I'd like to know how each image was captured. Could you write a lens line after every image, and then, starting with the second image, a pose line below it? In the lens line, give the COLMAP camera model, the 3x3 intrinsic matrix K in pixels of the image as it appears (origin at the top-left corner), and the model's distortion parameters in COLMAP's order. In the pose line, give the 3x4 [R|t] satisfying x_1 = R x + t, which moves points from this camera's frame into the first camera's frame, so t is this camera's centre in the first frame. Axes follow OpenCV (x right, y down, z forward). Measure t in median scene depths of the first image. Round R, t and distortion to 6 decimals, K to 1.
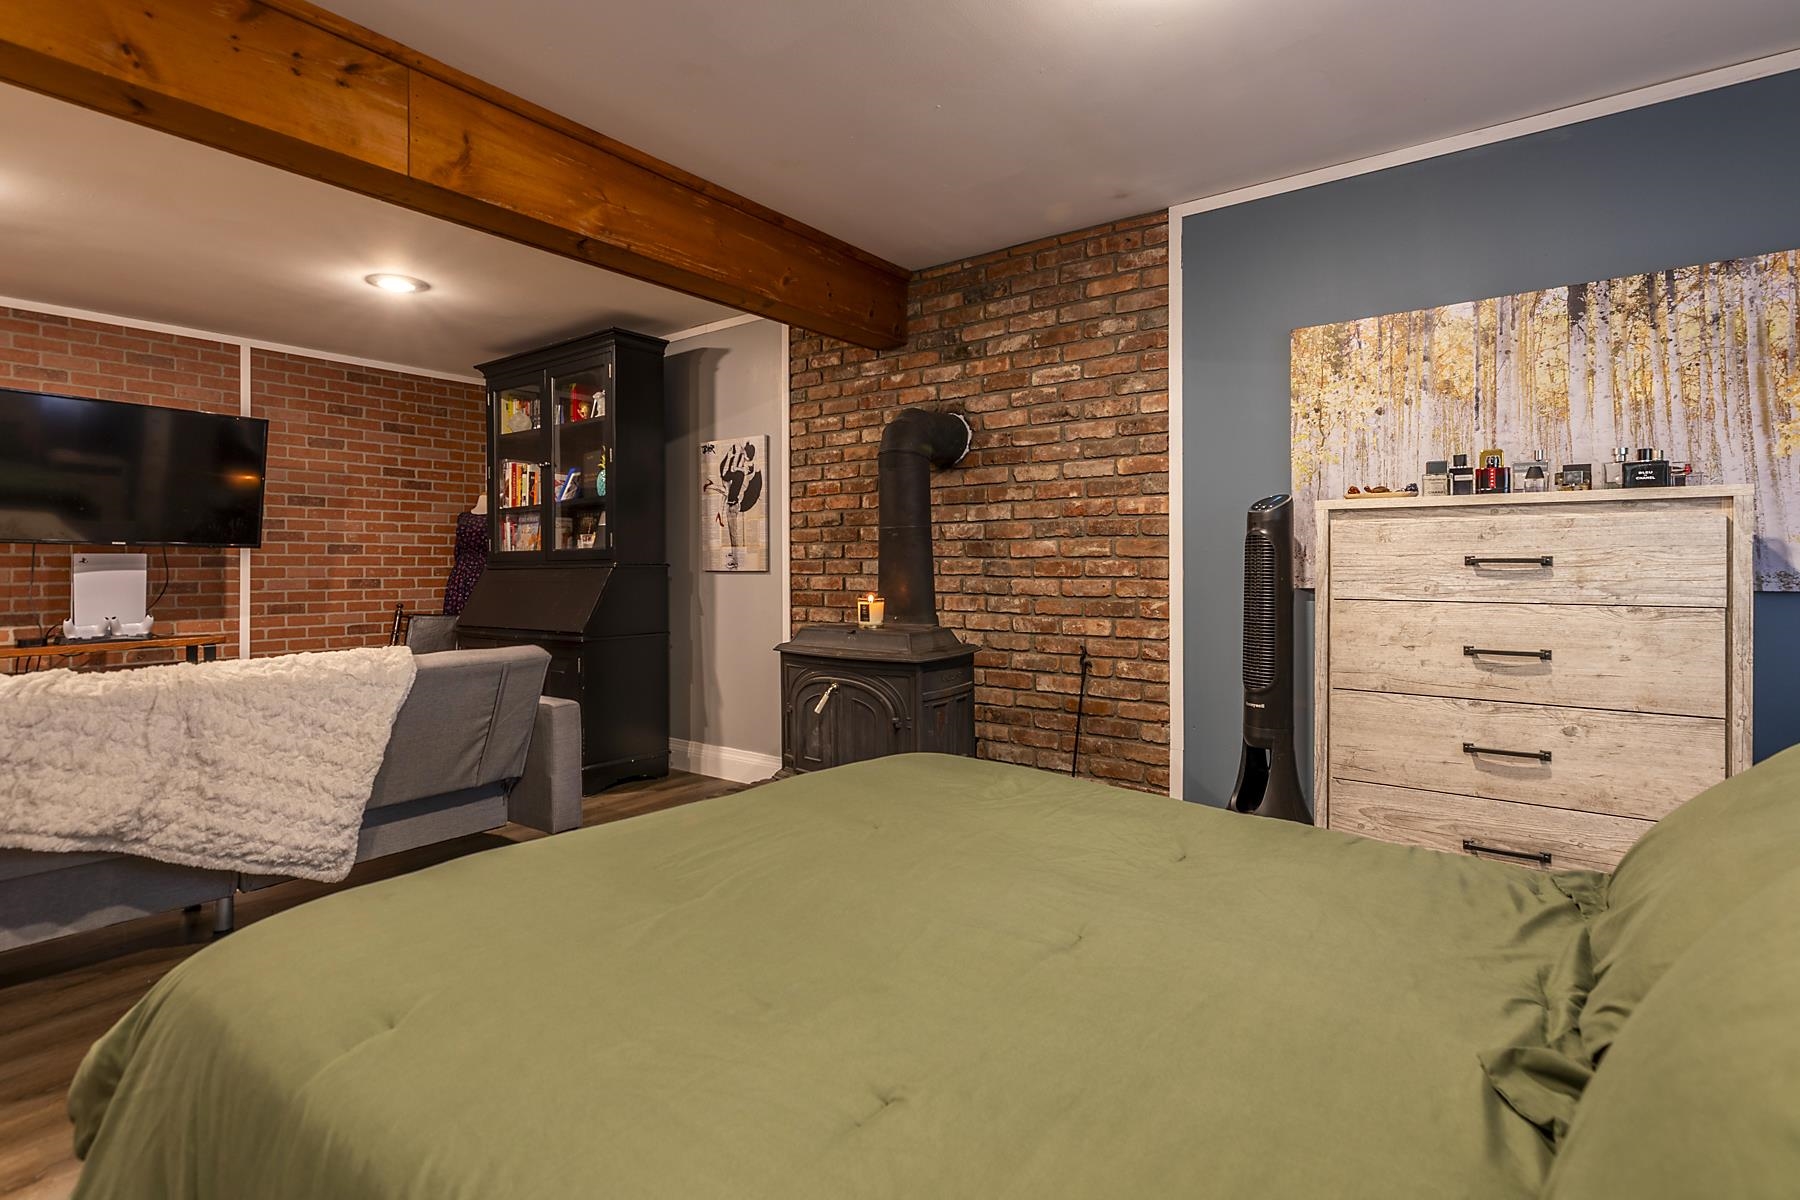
lens RADIAL K [[854.3, 0, 814.4], [0, 854.3, 566.4], [0, 0, 1]] dist [0.004610, -0.001199]
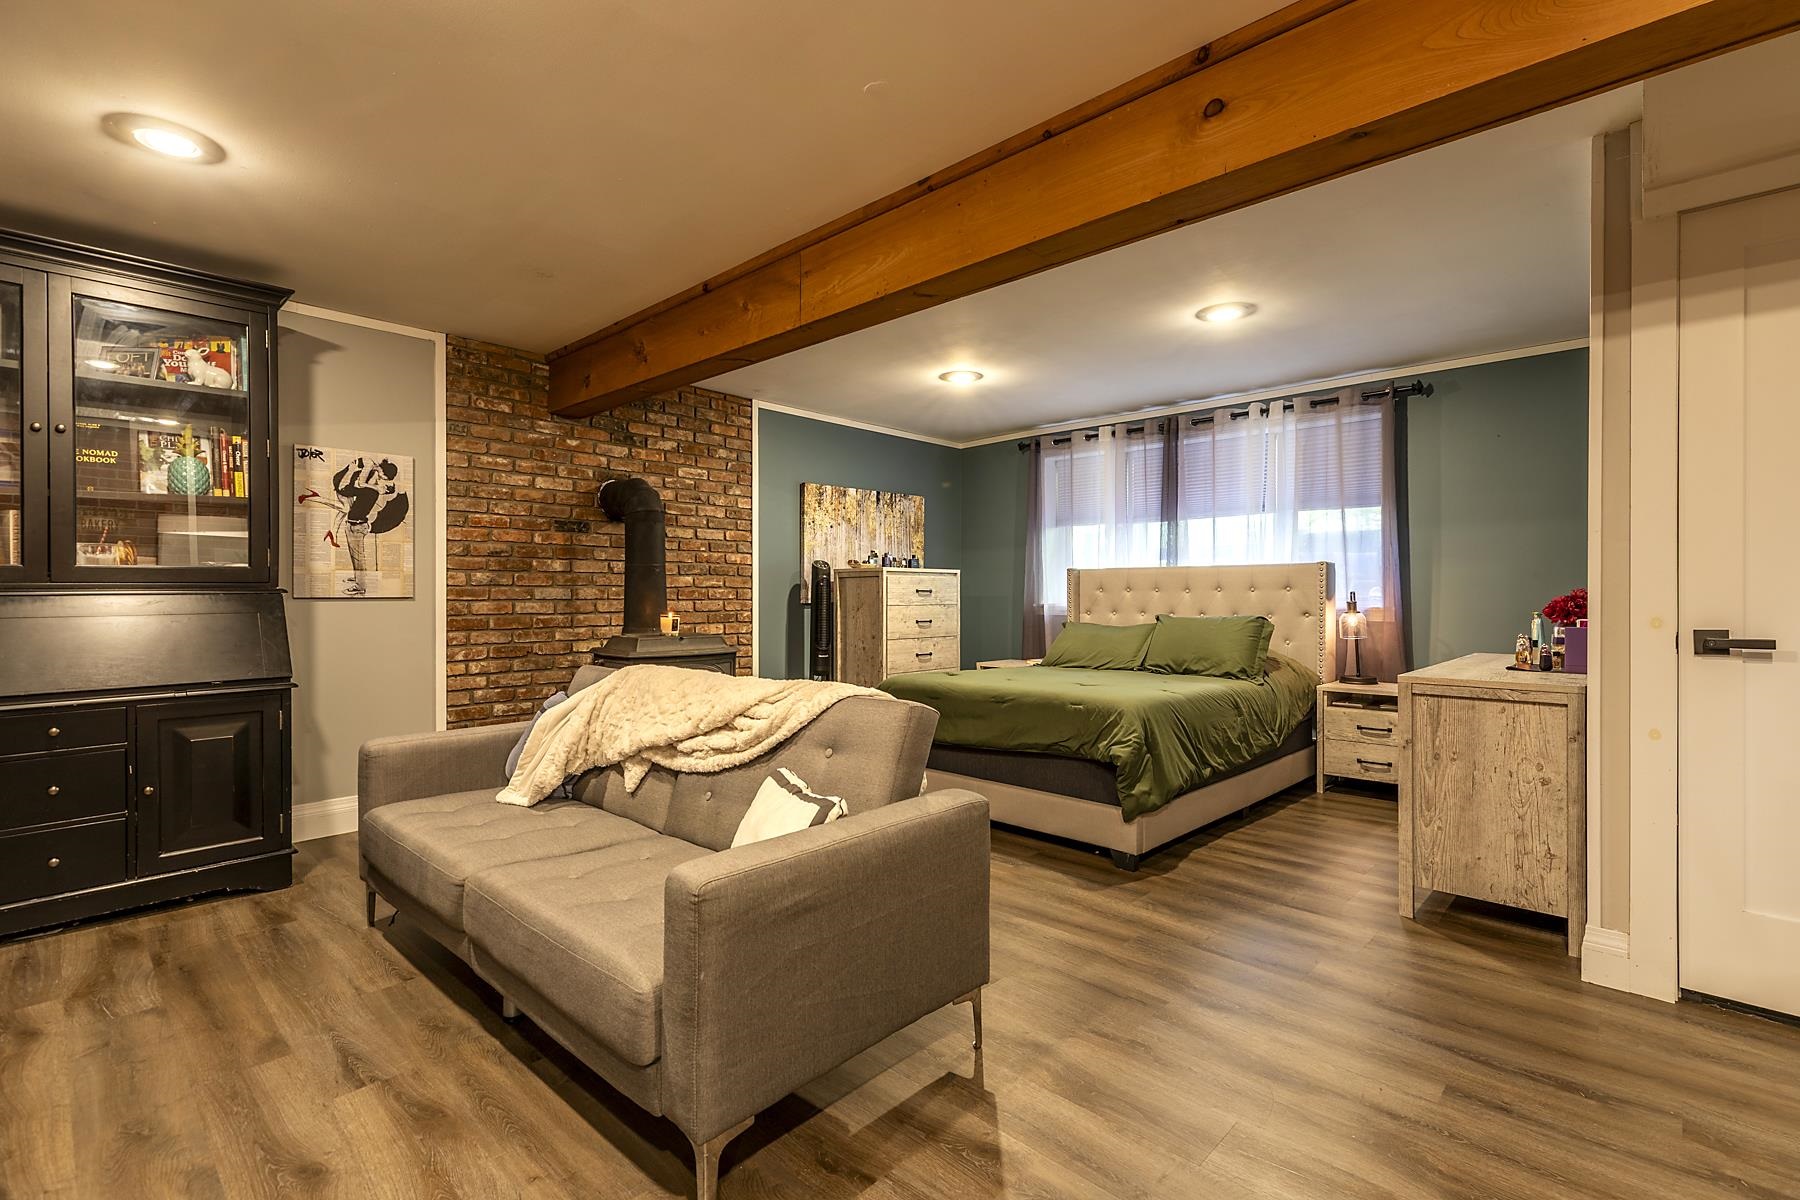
lens RADIAL K [[817.4, 0, 891.6], [0, 817.4, 591.3], [0, 0, 1]] dist [0.007260, -0.000231]
pose [[0.107605, 0.004592, 0.994183, -1.126279], [0.001076, 0.999988, -0.004735, 0.004367], [-0.994193, 0.001579, 0.107599, 0.438086]]
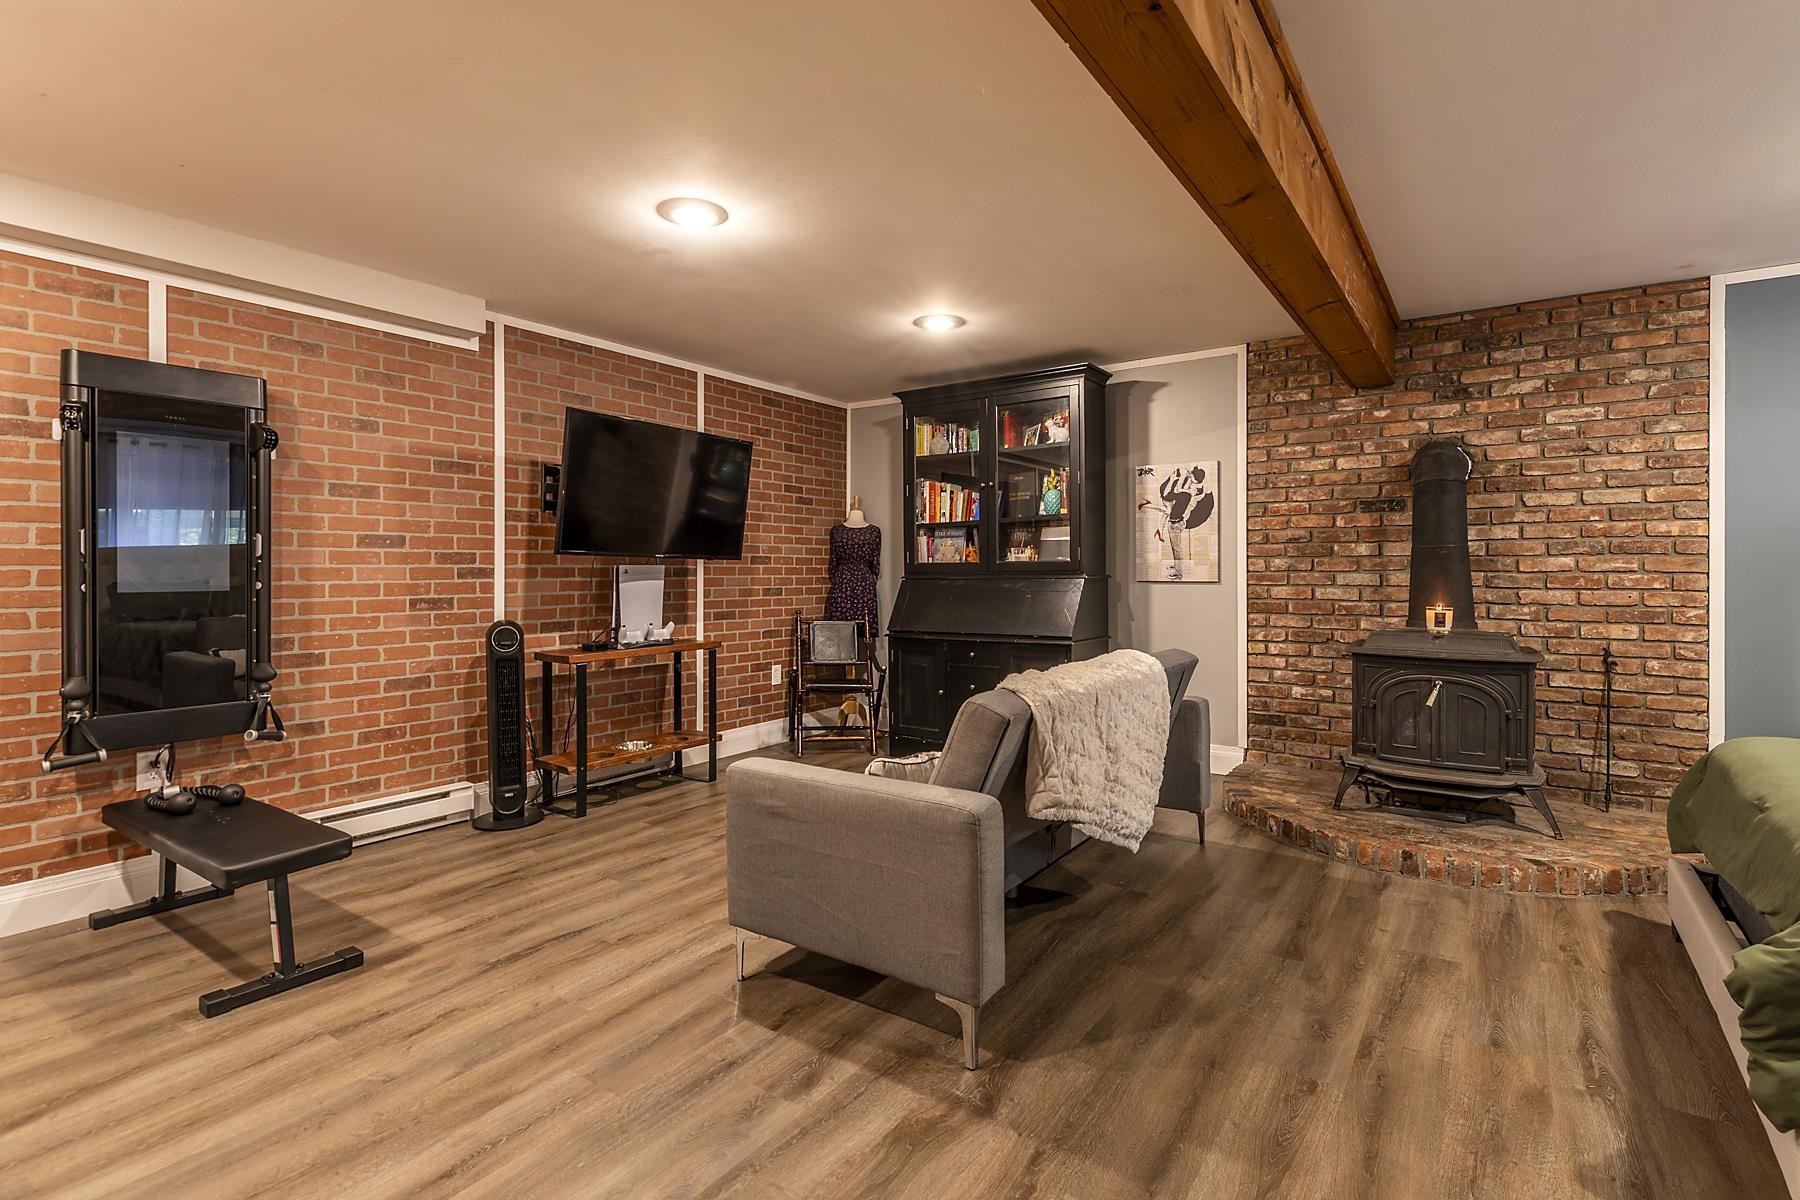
lens RADIAL K [[817.4, 0, 888.5], [0, 817.4, 573.0], [0, 0, 1]] dist [0.007260, -0.000231]
pose [[0.998491, 0.001366, 0.054906, -0.668729], [-0.001484, 0.999997, 0.002100, -0.009279], [-0.054903, -0.002179, 0.998489, -0.062238]]
